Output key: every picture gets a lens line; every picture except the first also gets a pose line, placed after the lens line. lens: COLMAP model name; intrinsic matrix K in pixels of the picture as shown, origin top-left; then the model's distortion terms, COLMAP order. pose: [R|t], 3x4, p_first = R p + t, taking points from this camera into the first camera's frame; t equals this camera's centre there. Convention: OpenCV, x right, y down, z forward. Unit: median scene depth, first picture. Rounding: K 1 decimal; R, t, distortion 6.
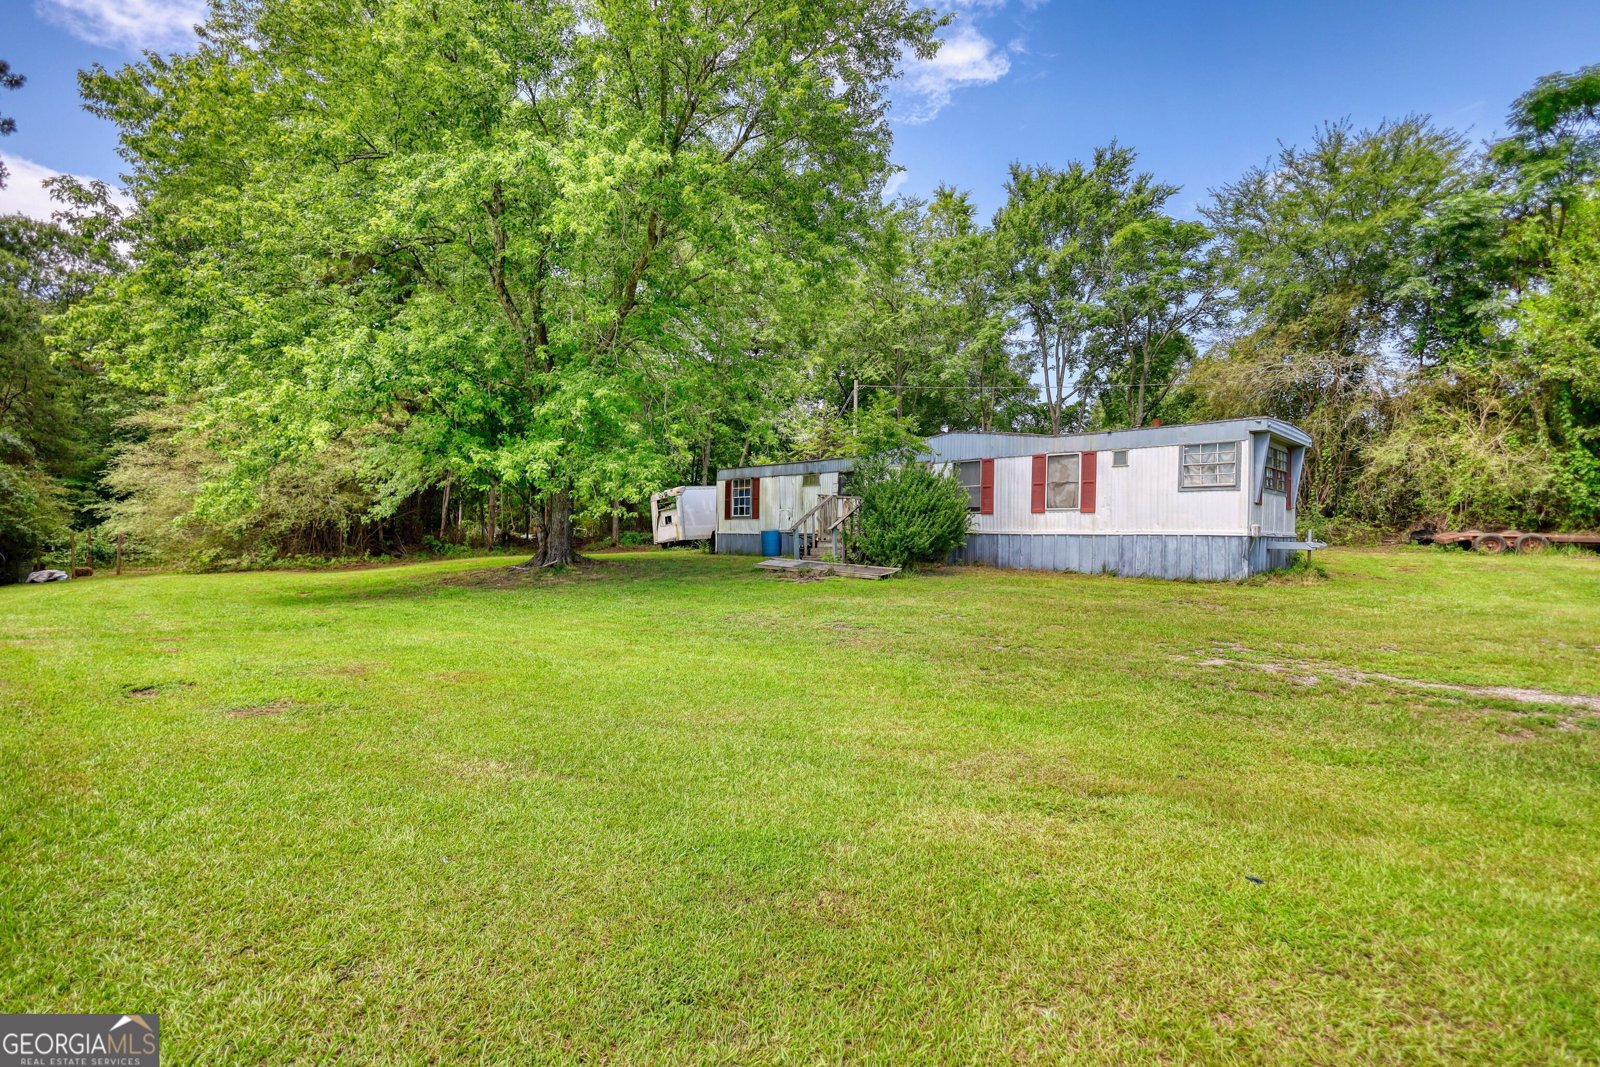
lens RADIAL K [[773.5, 0, 800.0], [0, 773.5, 533.5], [0, 0, 1]] dist [0.001425, -0.000074]
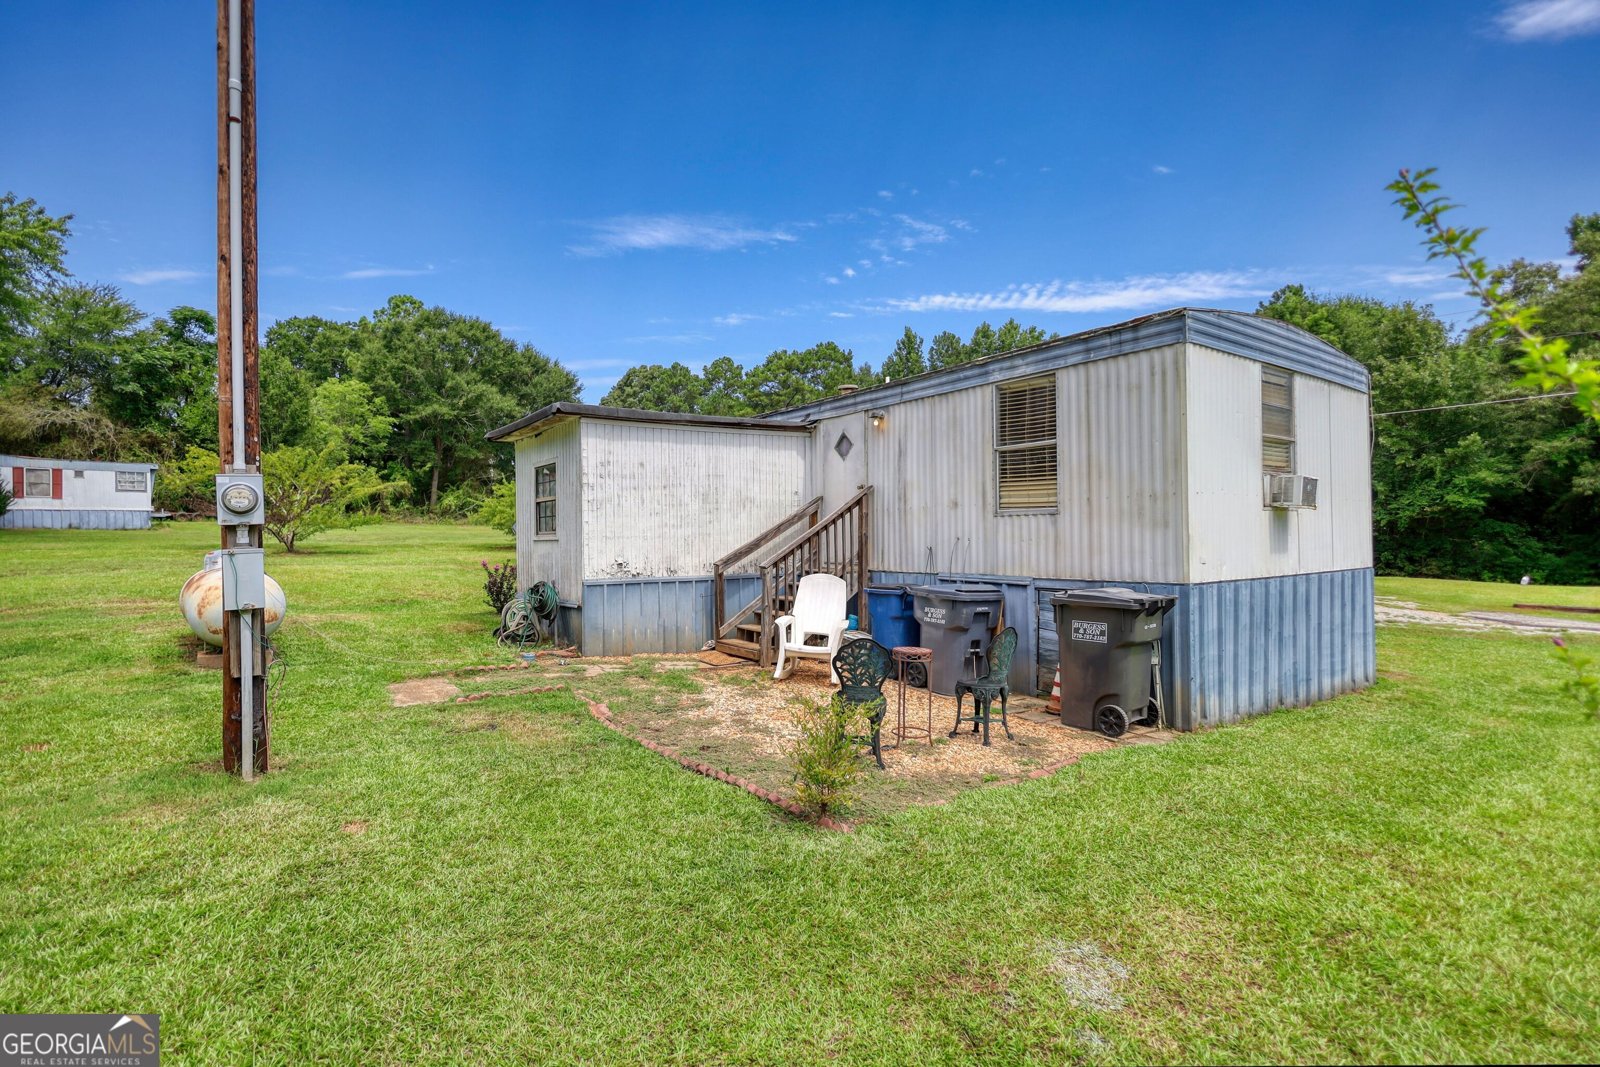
lens RADIAL K [[717.5, 0, 754.1], [0, 717.5, 533.1], [0, 0, 1]] dist [-0.000297, 0.000093]
pose [[-0.009804, -0.020178, 0.999748, -1.063648], [0.006346, 0.999775, 0.020241, 0.025235], [-0.999932, 0.006543, -0.009674, -0.564743]]
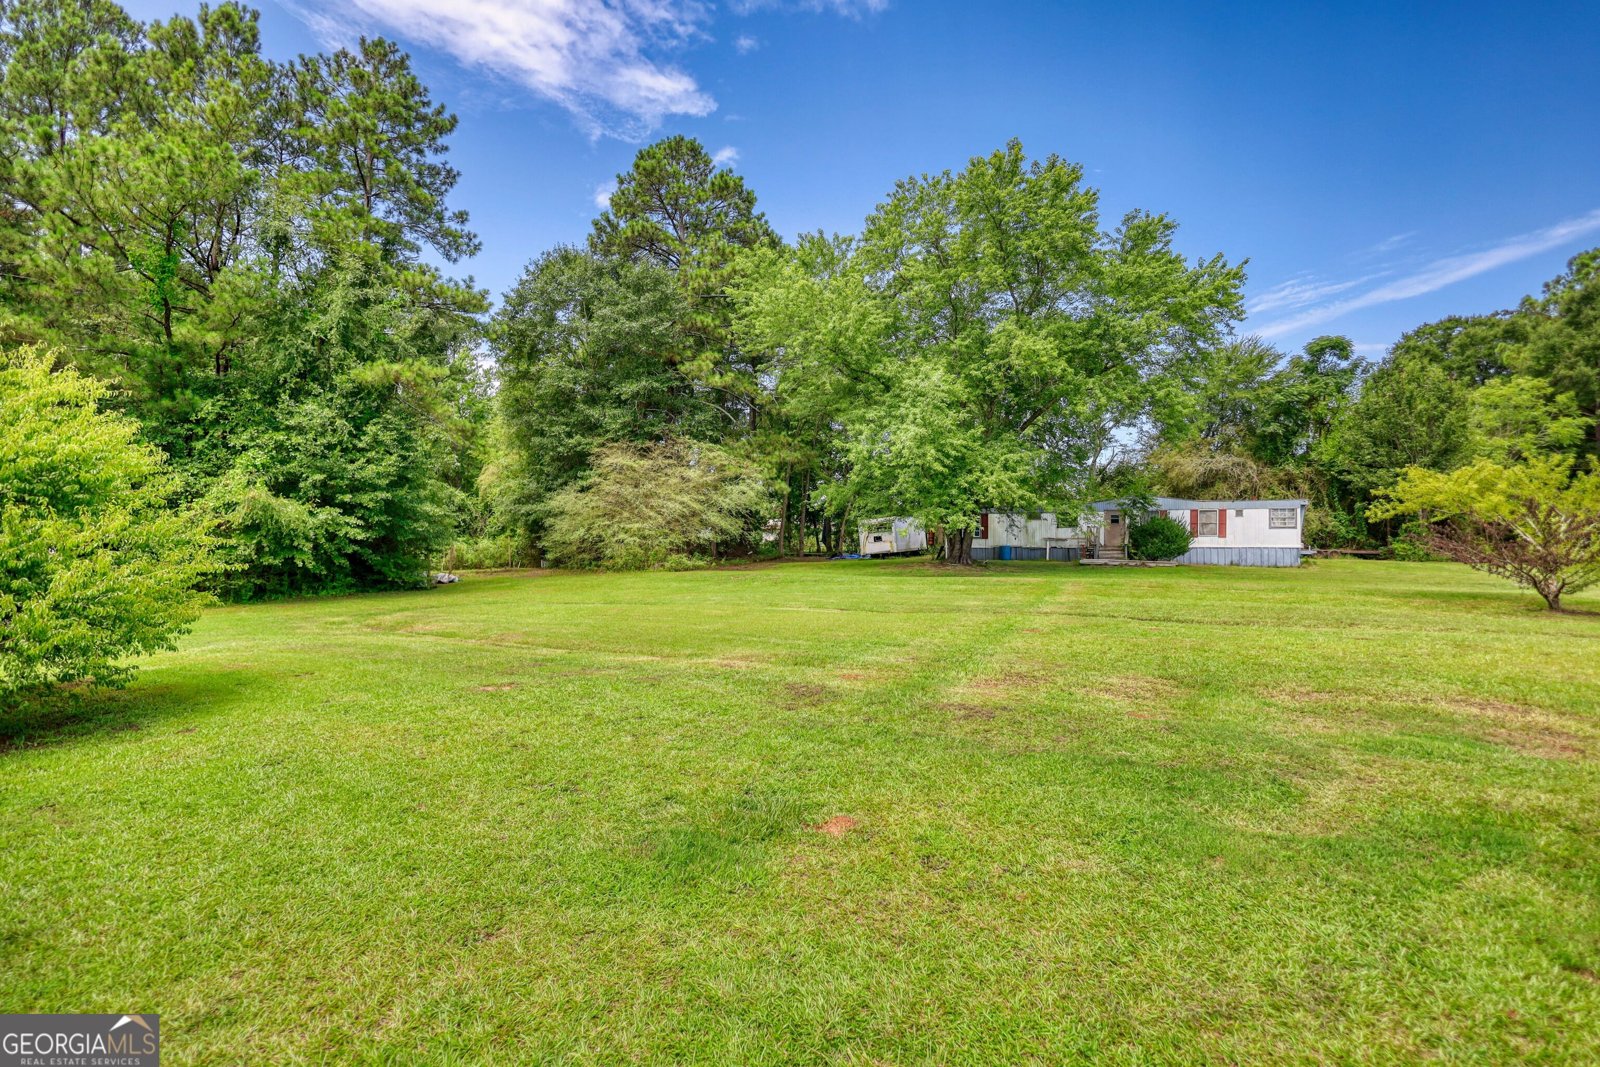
lens RADIAL K [[739.8, 0, 844.0], [0, 739.8, 532.2], [0, 0, 1]] dist [0.002484, -0.000940]
pose [[0.931082, 0.015014, 0.364500, -0.959465], [-0.003282, 0.999457, -0.032785, 0.021293], [-0.364794, 0.029329, 0.930626, -0.385604]]
